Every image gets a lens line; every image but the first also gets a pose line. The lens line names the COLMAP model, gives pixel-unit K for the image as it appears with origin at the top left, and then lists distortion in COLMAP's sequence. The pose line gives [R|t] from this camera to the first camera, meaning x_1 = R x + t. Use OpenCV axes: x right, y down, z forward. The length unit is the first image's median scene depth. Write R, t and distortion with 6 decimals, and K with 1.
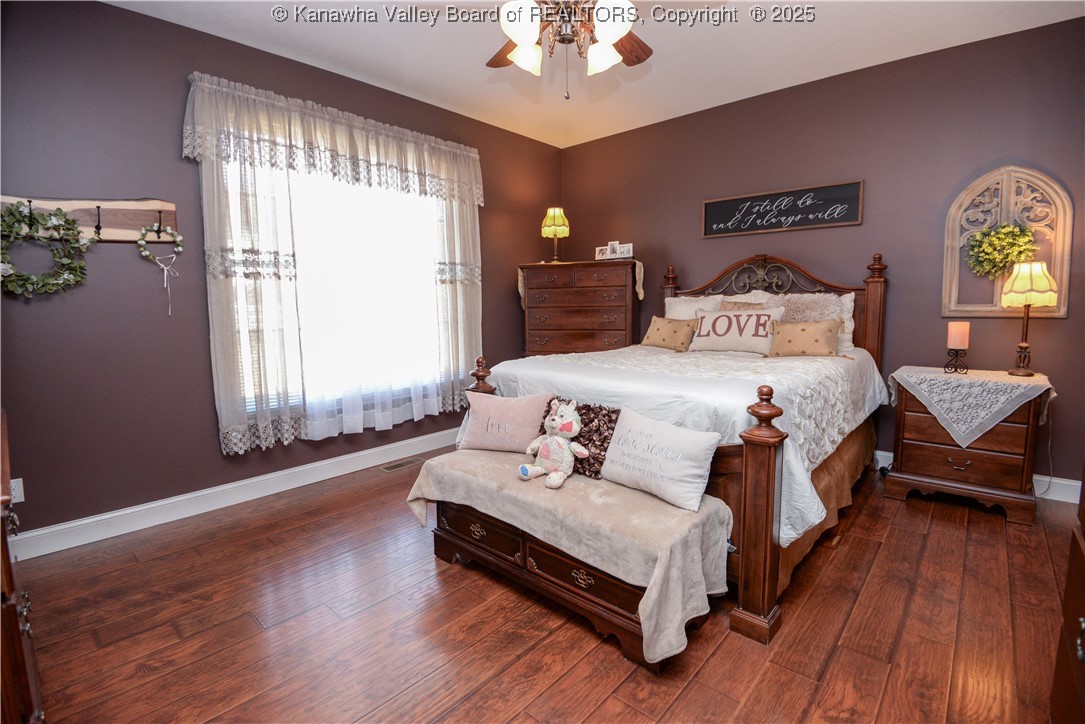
lens RADIAL K [[498.5, 0, 543.4], [0, 498.5, 357.3], [0, 0, 1]] dist [-0.000159, -0.026278]
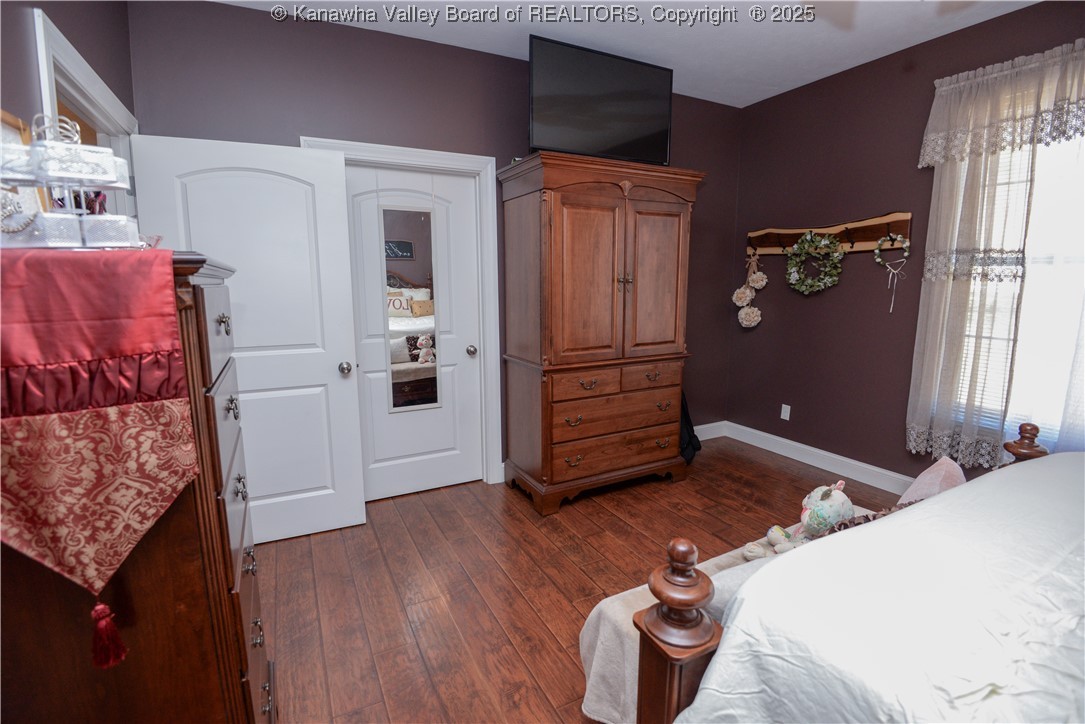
lens RADIAL K [[498.5, 0, 543.4], [0, 498.5, 357.3], [0, 0, 1]] dist [-0.000159, -0.026278]
pose [[-0.351625, 0.155380, -0.923156, 0.373481], [-0.091976, 0.975624, 0.199245, -0.085678], [0.931612, 0.154967, -0.328763, 0.395504]]
